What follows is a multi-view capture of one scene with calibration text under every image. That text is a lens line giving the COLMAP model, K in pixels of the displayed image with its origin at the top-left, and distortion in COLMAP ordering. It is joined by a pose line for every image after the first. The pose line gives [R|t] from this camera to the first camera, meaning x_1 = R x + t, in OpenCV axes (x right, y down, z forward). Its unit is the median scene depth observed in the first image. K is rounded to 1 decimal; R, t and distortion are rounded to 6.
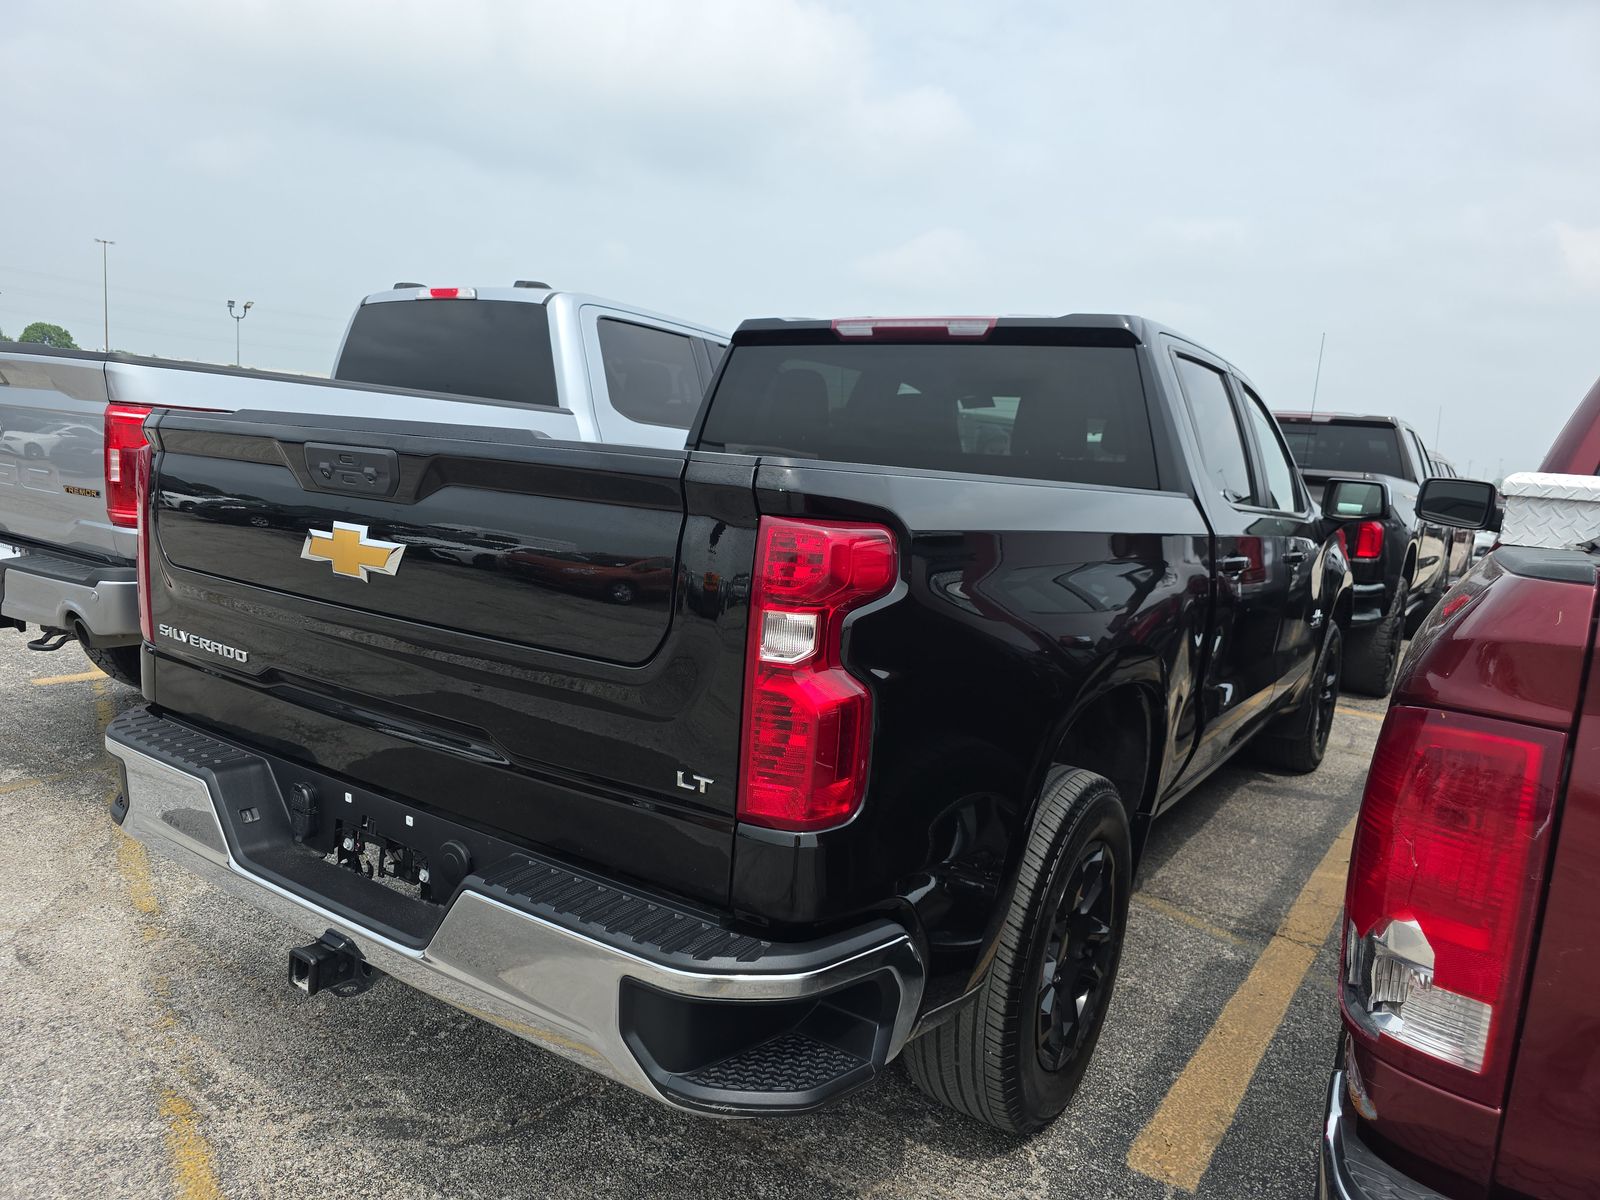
lens RADIAL K [[1095.6, 0, 797.3], [0, 1095.6, 620.3], [0, 0, 1]] dist [0.049295, -0.047942]
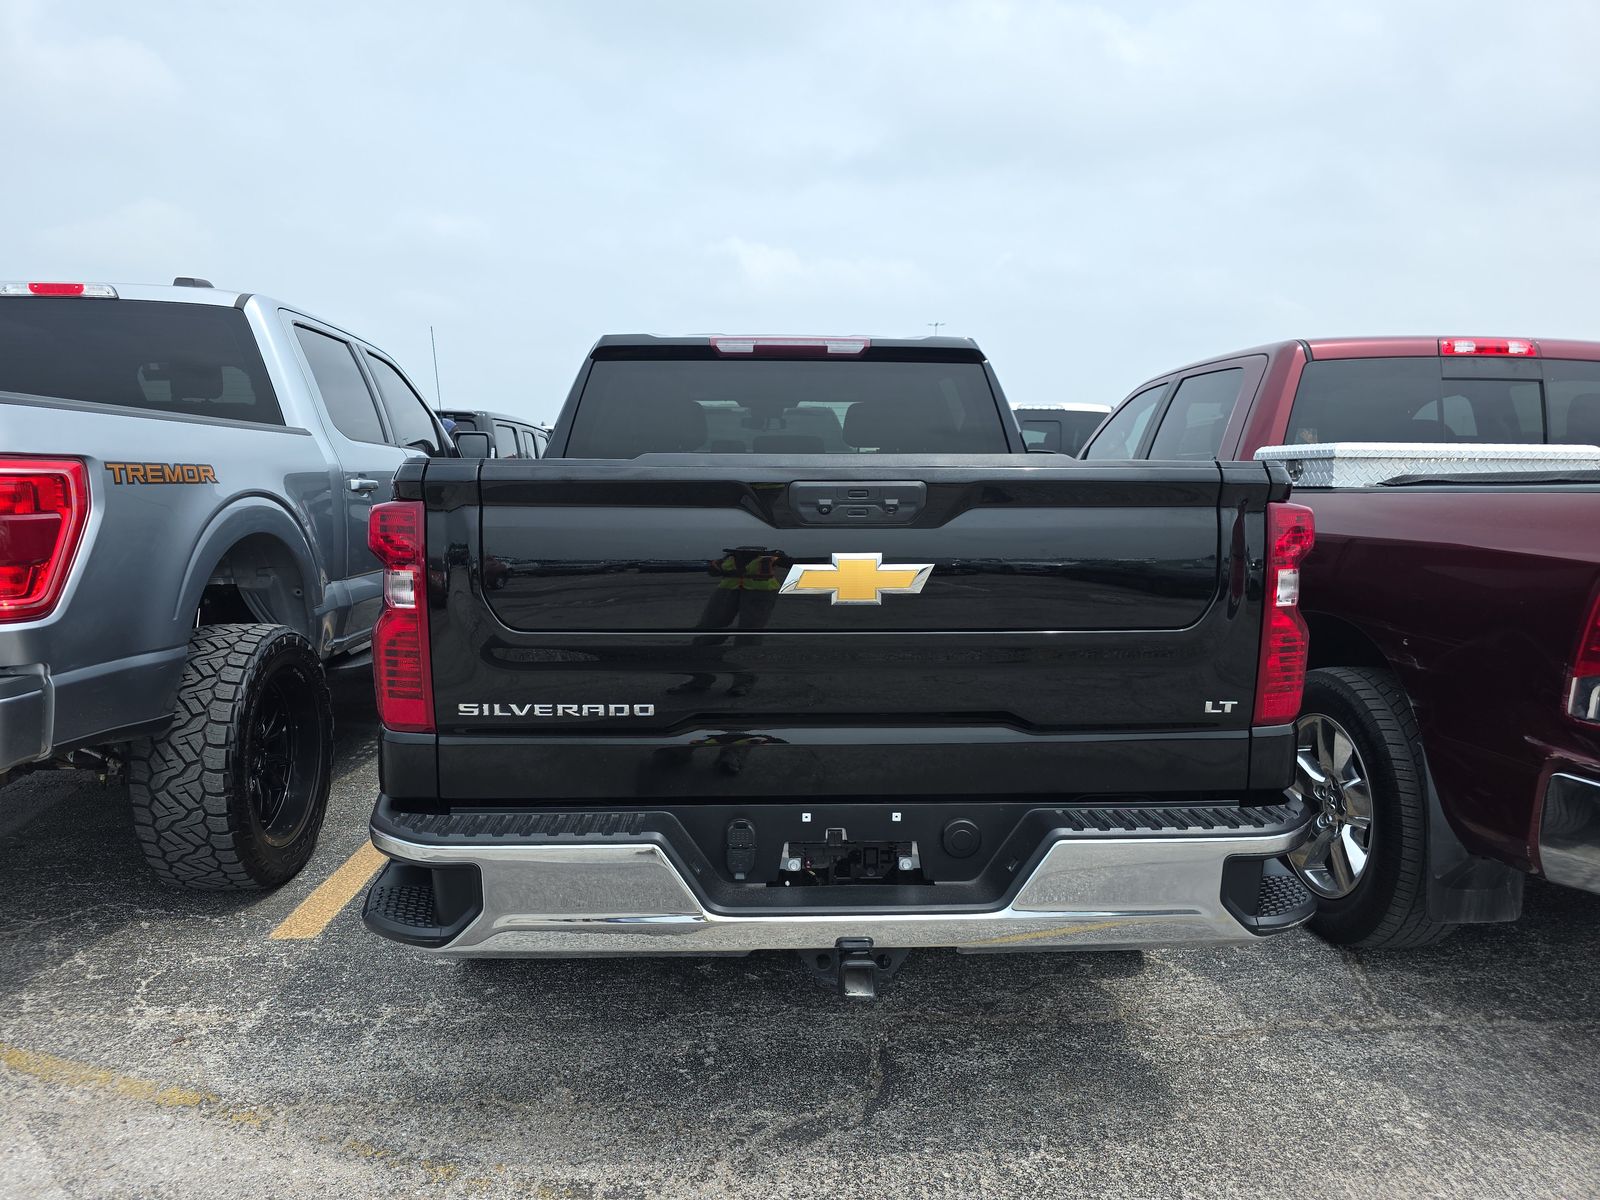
lens RADIAL K [[1073.9, 0, 800.0], [0, 1073.9, 600.0], [0, 0, 1]] dist [0.051631, -0.046247]
pose [[0.795121, -0.141521, 0.589707, -0.705461], [0.143123, 0.988713, 0.044298, -0.063789], [-0.589320, 0.049178, 0.806401, 0.125441]]
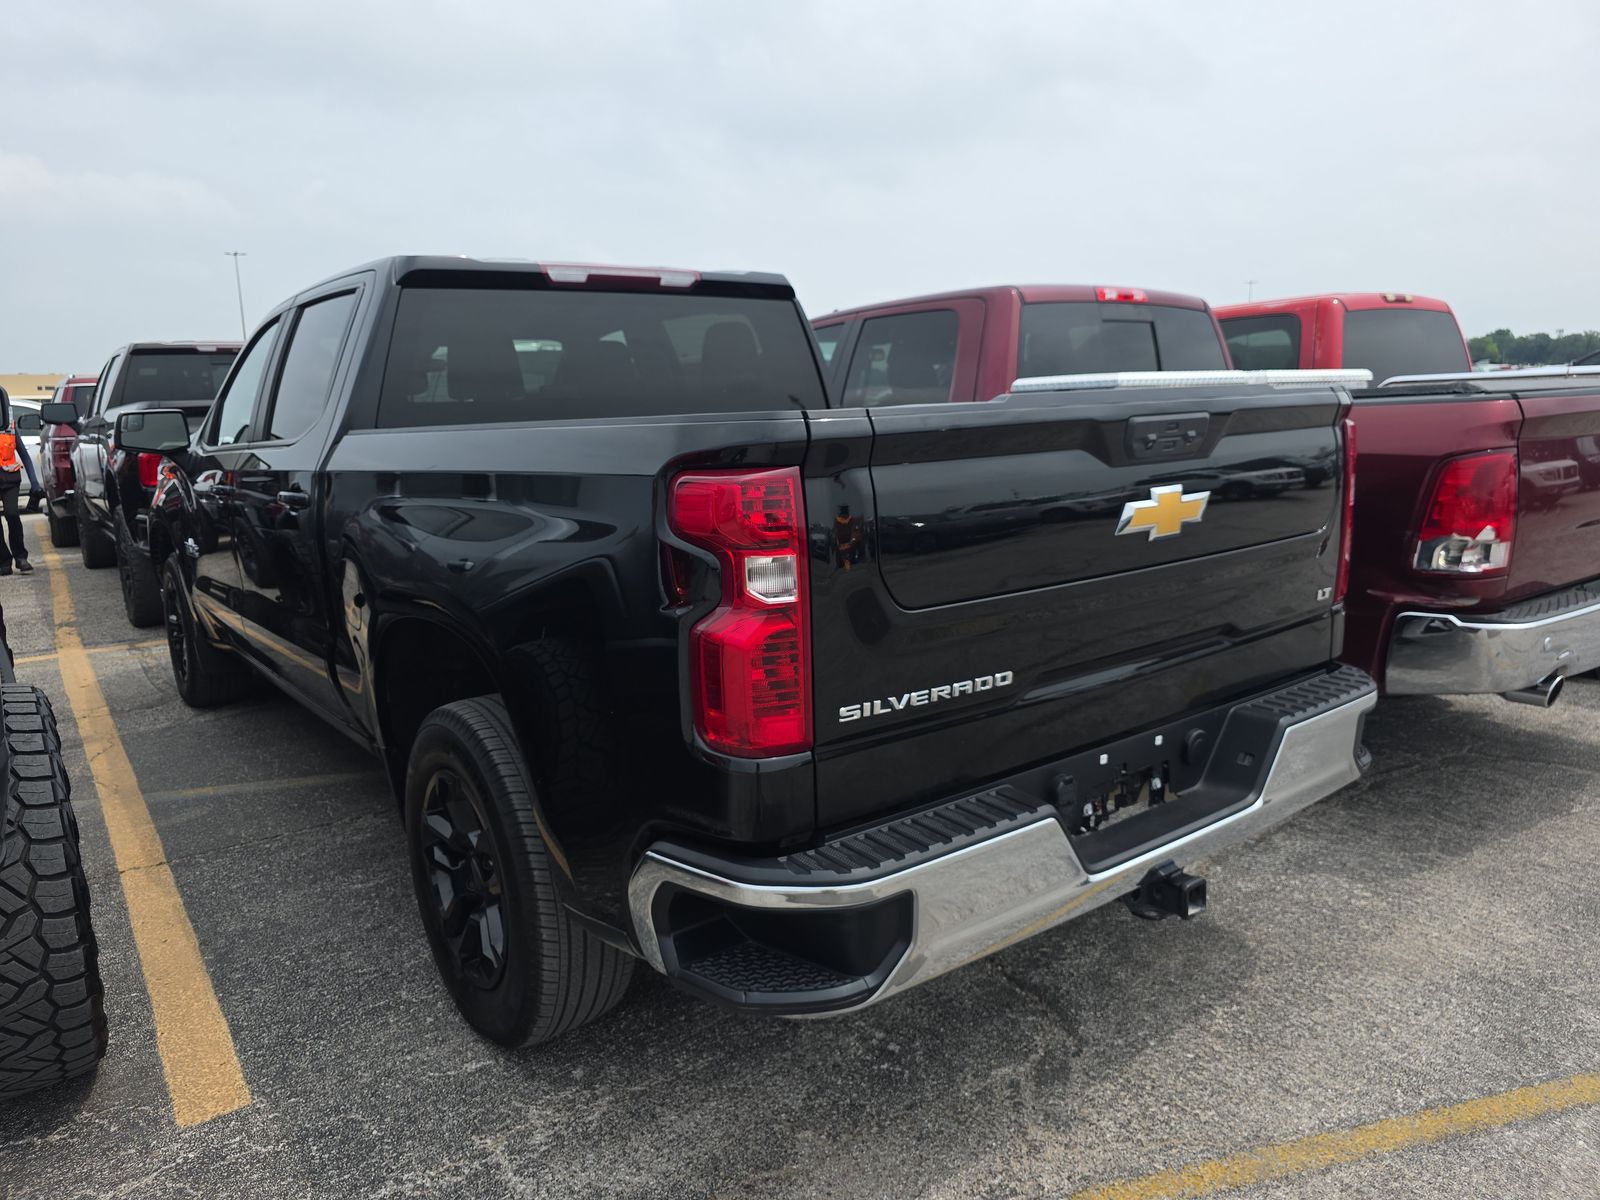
lens RADIAL K [[1073.8, 0, 794.5], [0, 1073.8, 589.0], [0, 0, 1]] dist [0.043755, -0.041744]
pose [[0.323039, -0.244599, 0.914230, -0.994821], [0.198624, 0.962031, 0.187205, -0.171711], [-0.925308, 0.121113, 0.359356, 0.636471]]
